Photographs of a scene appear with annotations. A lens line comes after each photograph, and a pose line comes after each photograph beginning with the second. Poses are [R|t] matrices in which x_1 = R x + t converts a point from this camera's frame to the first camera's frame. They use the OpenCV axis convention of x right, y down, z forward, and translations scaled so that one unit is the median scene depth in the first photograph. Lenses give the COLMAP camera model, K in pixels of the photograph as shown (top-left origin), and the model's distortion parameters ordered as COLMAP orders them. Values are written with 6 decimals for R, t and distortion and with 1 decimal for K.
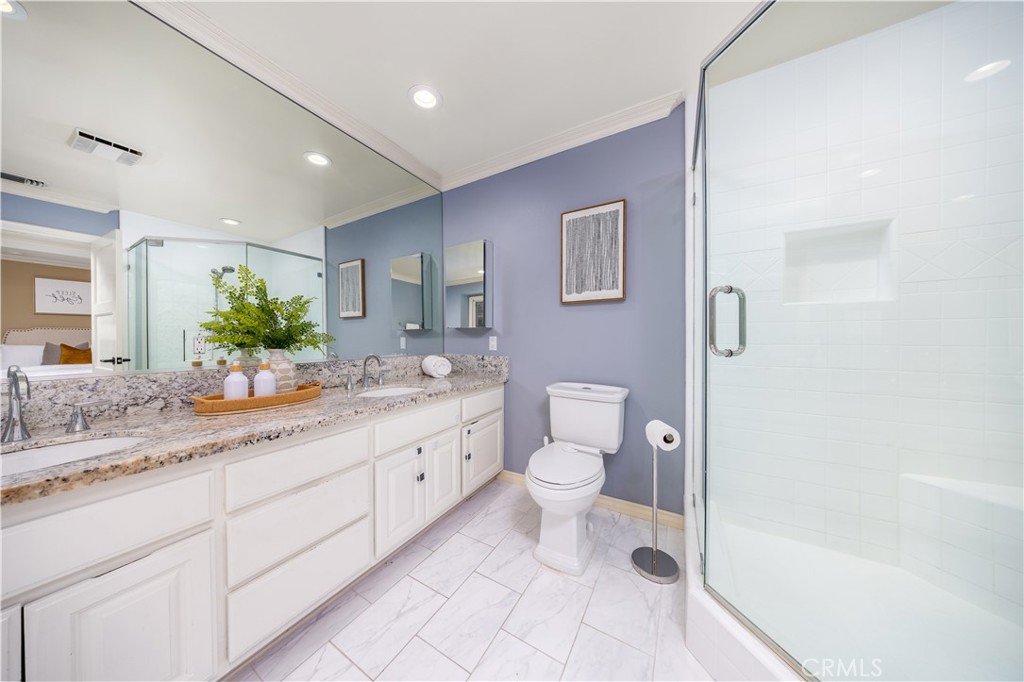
lens RADIAL K [[300.6, 0, 483.3], [0, 300.6, 341.0], [0, 0, 1]] dist [0.000469, -0.000851]
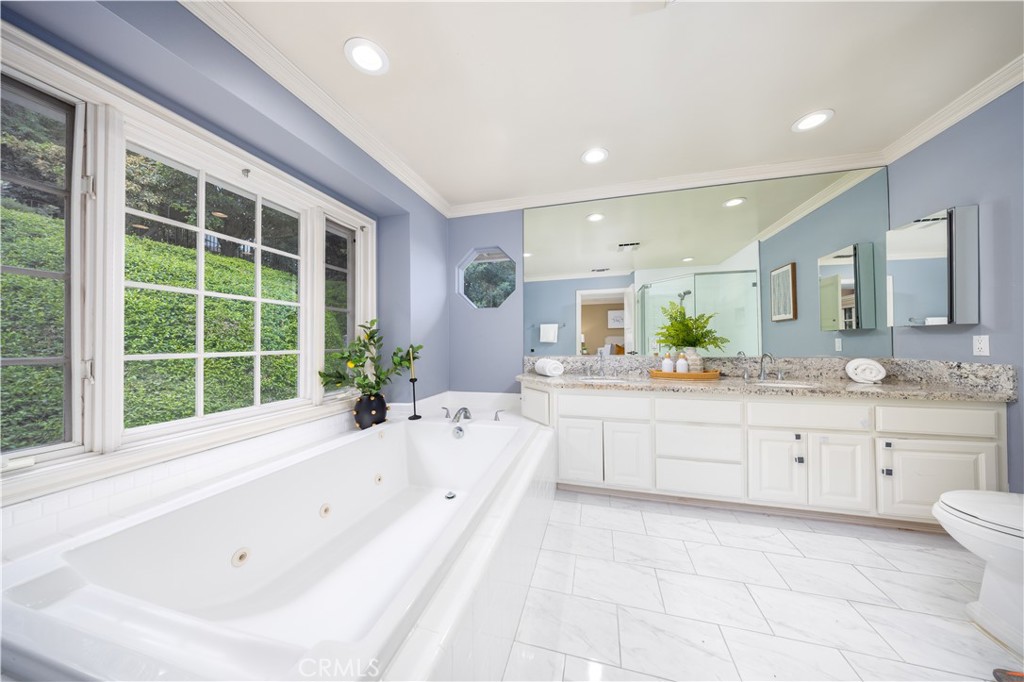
lens RADIAL K [[300.6, 0, 513.3], [0, 300.6, 343.2], [0, 0, 1]] dist [0.000469, -0.000851]
pose [[0.277399, 0.001291, -0.960754, 0.433343], [-0.001662, 0.999998, 0.000864, 0.003317], [0.960753, 0.001357, 0.277400, -0.275632]]
